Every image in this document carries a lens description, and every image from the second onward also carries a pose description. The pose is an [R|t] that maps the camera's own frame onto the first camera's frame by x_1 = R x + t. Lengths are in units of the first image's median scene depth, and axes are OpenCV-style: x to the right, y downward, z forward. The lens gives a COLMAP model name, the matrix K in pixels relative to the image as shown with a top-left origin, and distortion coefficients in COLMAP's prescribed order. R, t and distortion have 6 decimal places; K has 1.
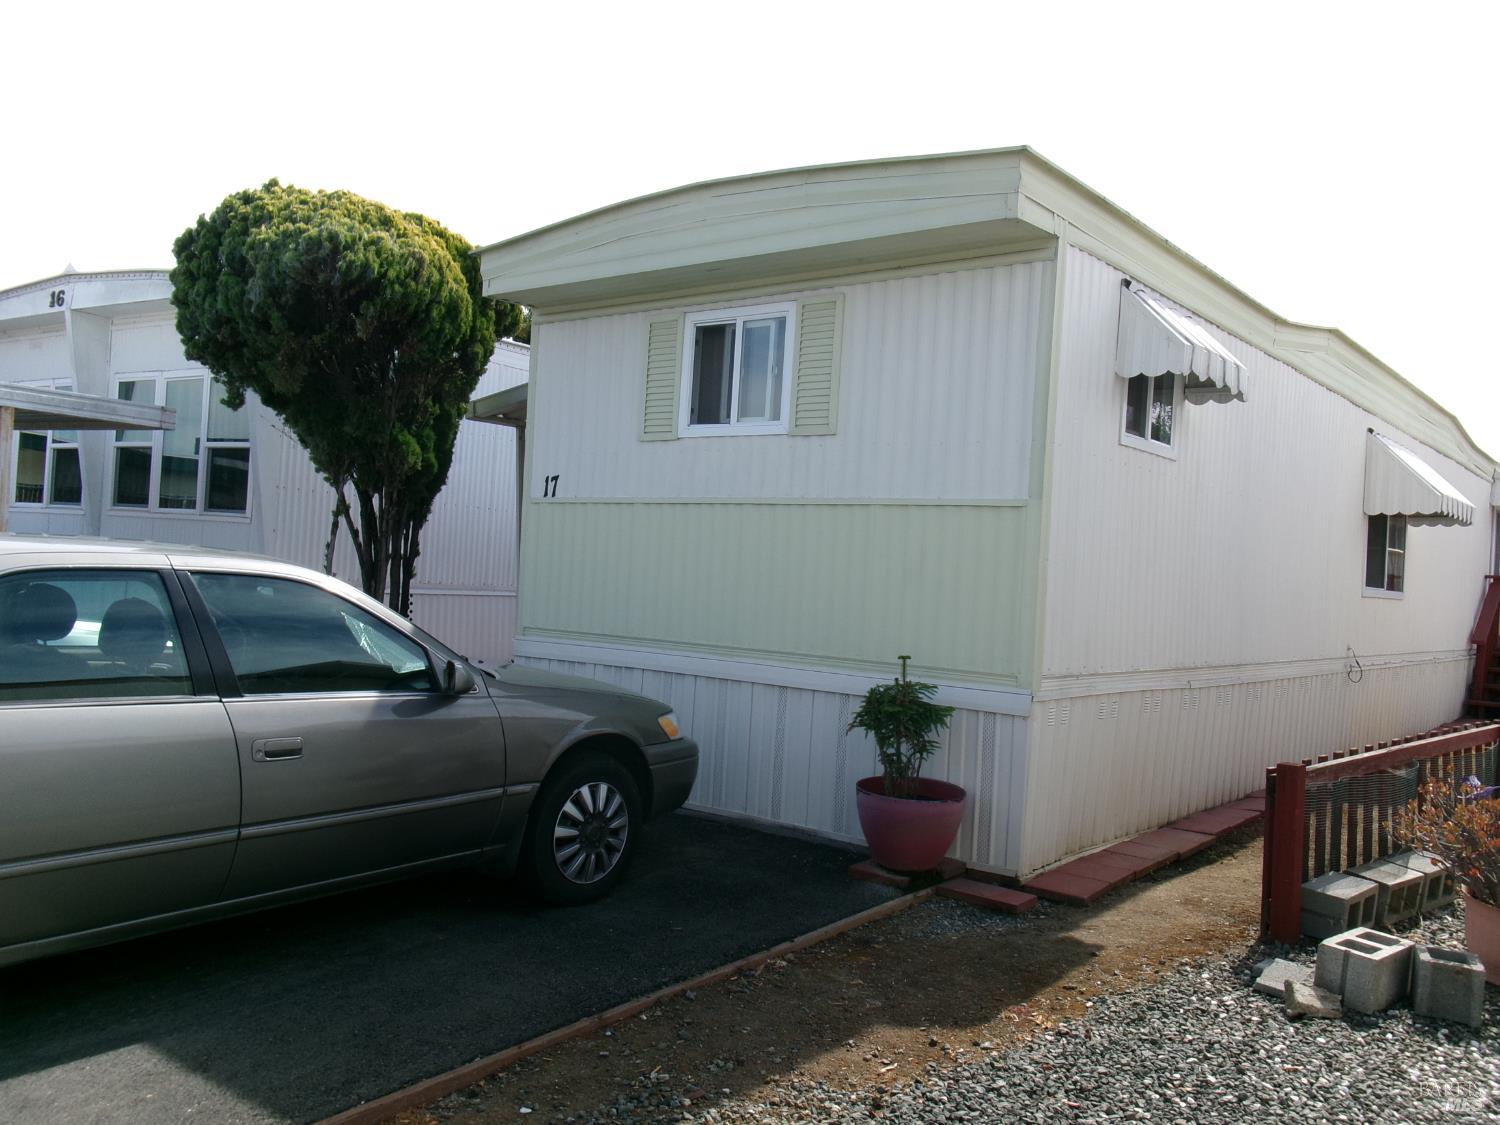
lens RADIAL K [[1237.3, 0, 749.6], [0, 1237.3, 571.1], [0, 0, 1]] dist [0.017666, 0.009822]
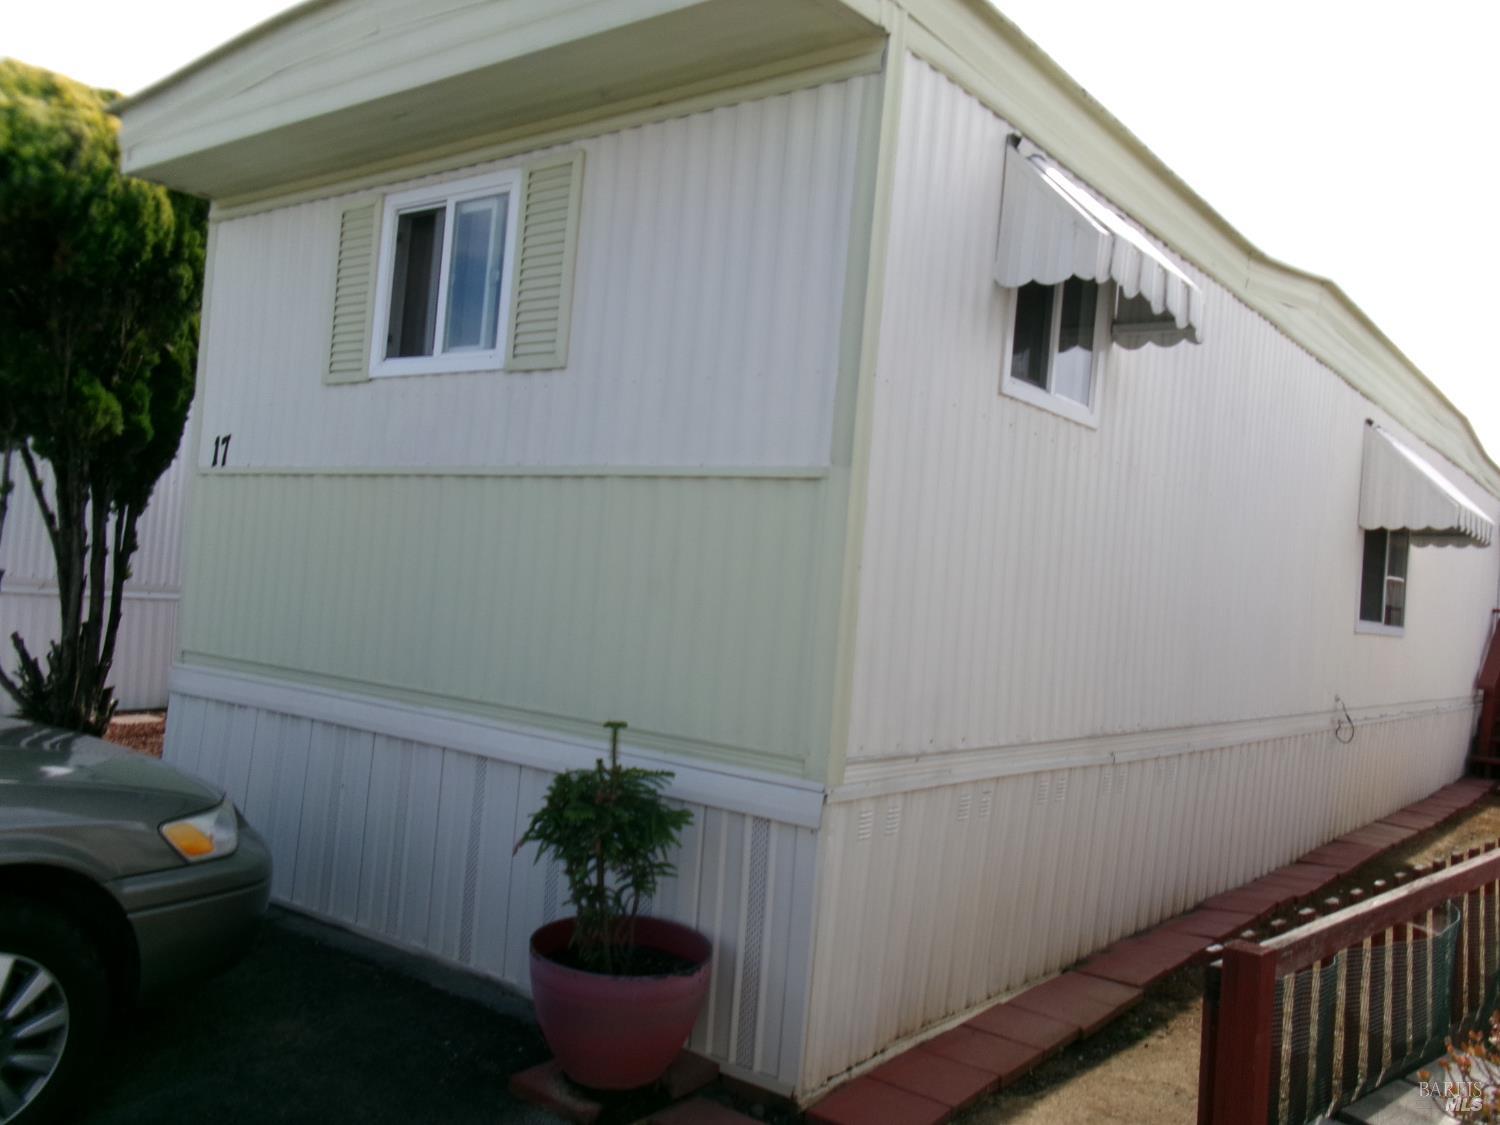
lens RADIAL K [[1237.3, 0, 749.6], [0, 1237.3, 571.1], [0, 0, 1]] dist [0.017666, 0.009822]
pose [[0.999598, 0.024965, 0.013443, 0.148783], [-0.024806, 0.999622, -0.011881, 0.000790], [-0.013735, 0.011543, 0.999839, 0.330408]]
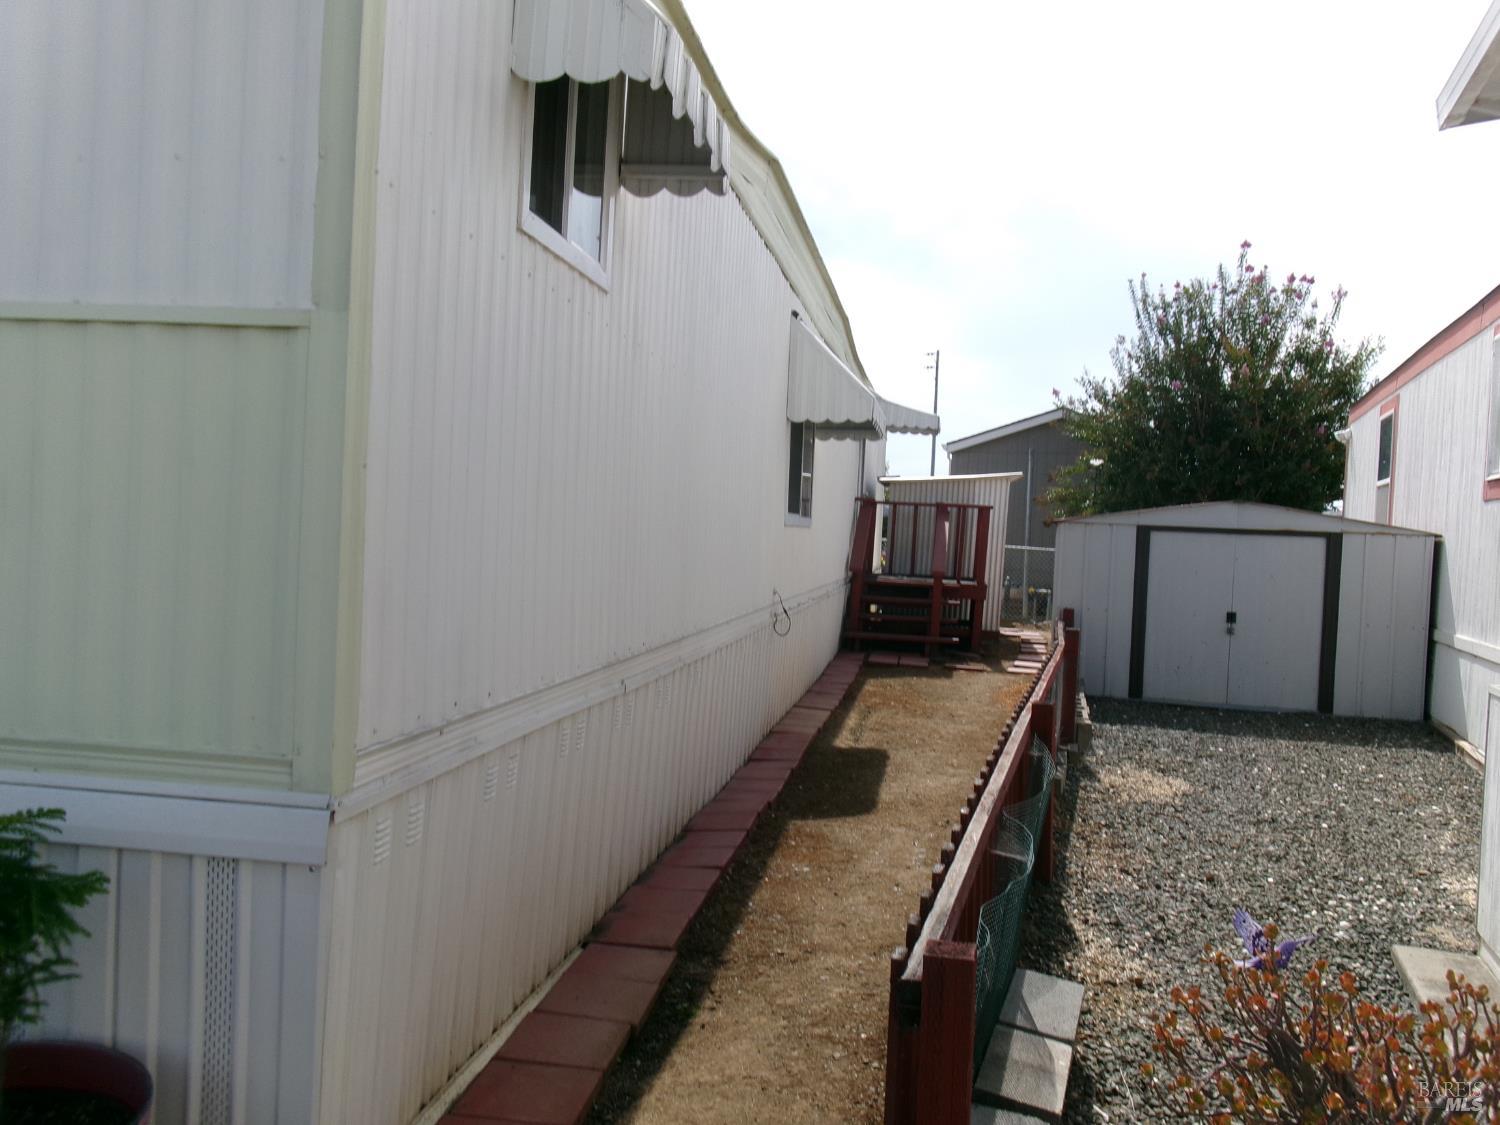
lens RADIAL K [[1241.0, 0, 746.4], [0, 1241.0, 564.8], [0, 0, 1]] dist [0.013791, 0.007896]
pose [[0.870156, -0.028272, 0.491965, 0.123705], [-0.000346, 0.998317, 0.057983, -0.000521], [-0.492777, -0.050625, 0.868682, 0.489294]]
